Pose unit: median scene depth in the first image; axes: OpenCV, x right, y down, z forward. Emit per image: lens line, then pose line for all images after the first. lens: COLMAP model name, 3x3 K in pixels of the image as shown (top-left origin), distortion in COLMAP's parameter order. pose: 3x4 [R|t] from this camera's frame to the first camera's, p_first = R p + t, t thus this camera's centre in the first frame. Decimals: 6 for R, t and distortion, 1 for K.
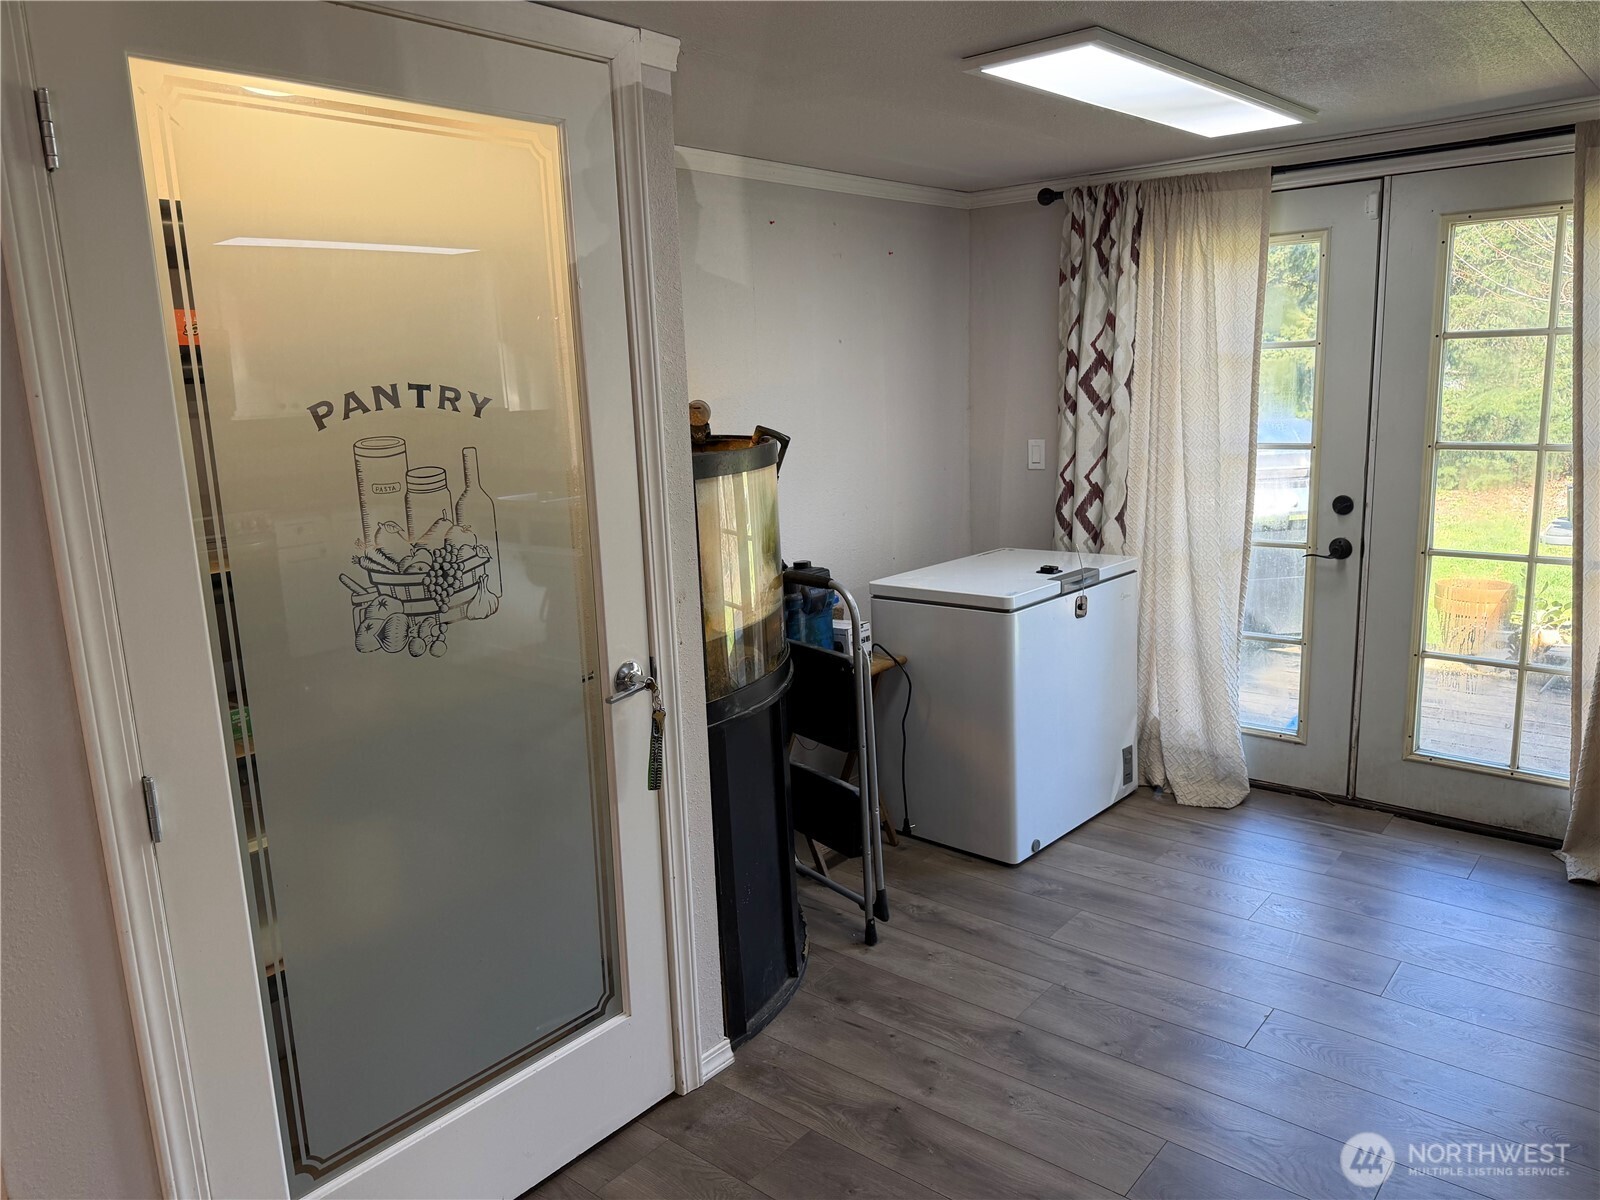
lens RADIAL K [[1129.8, 0, 800.0], [0, 1129.8, 600.0], [0, 0, 1]] dist [0.052849, -0.081131]
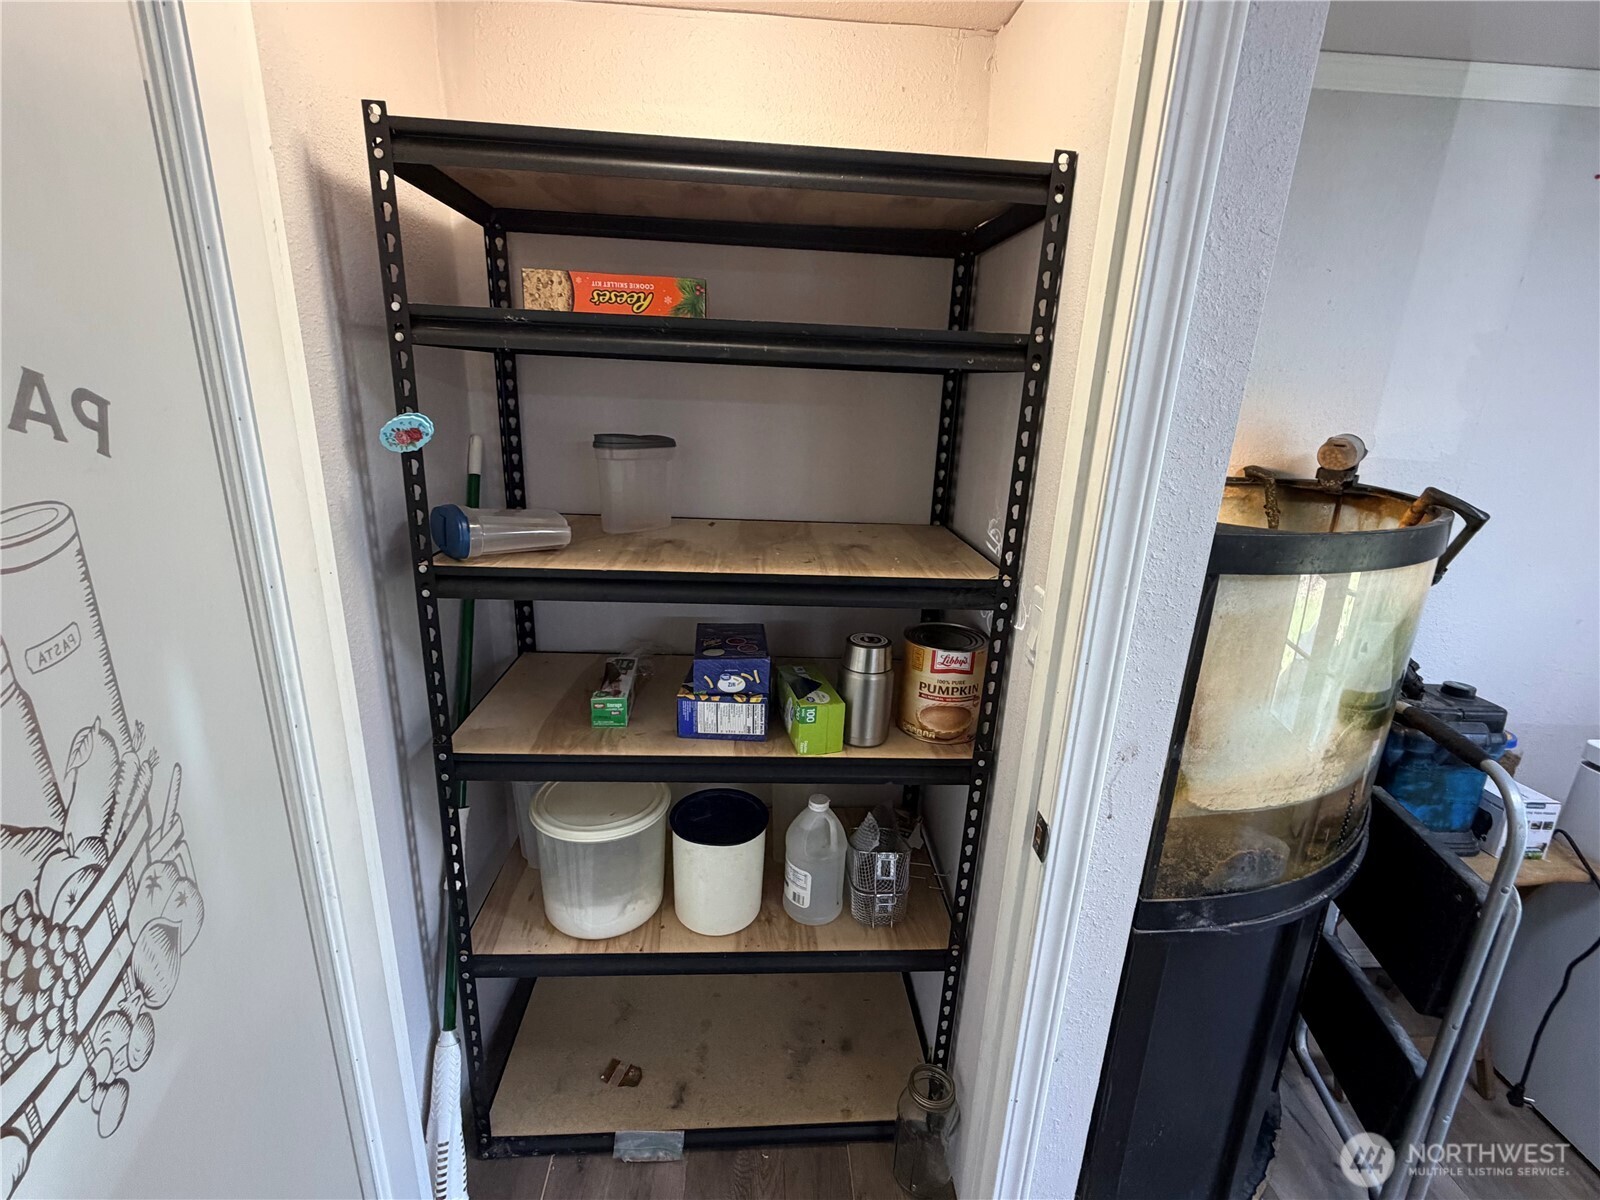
lens RADIAL K [[743.1, 0, 800.0], [0, 743.1, 600.0], [0, 0, 1]] dist [-0.001302, -0.000250]
pose [[0.686156, 0.279229, -0.671730, 0.017433], [-0.208766, 0.960141, 0.185868, -0.096693], [0.696854, 0.012700, 0.717100, 0.453760]]
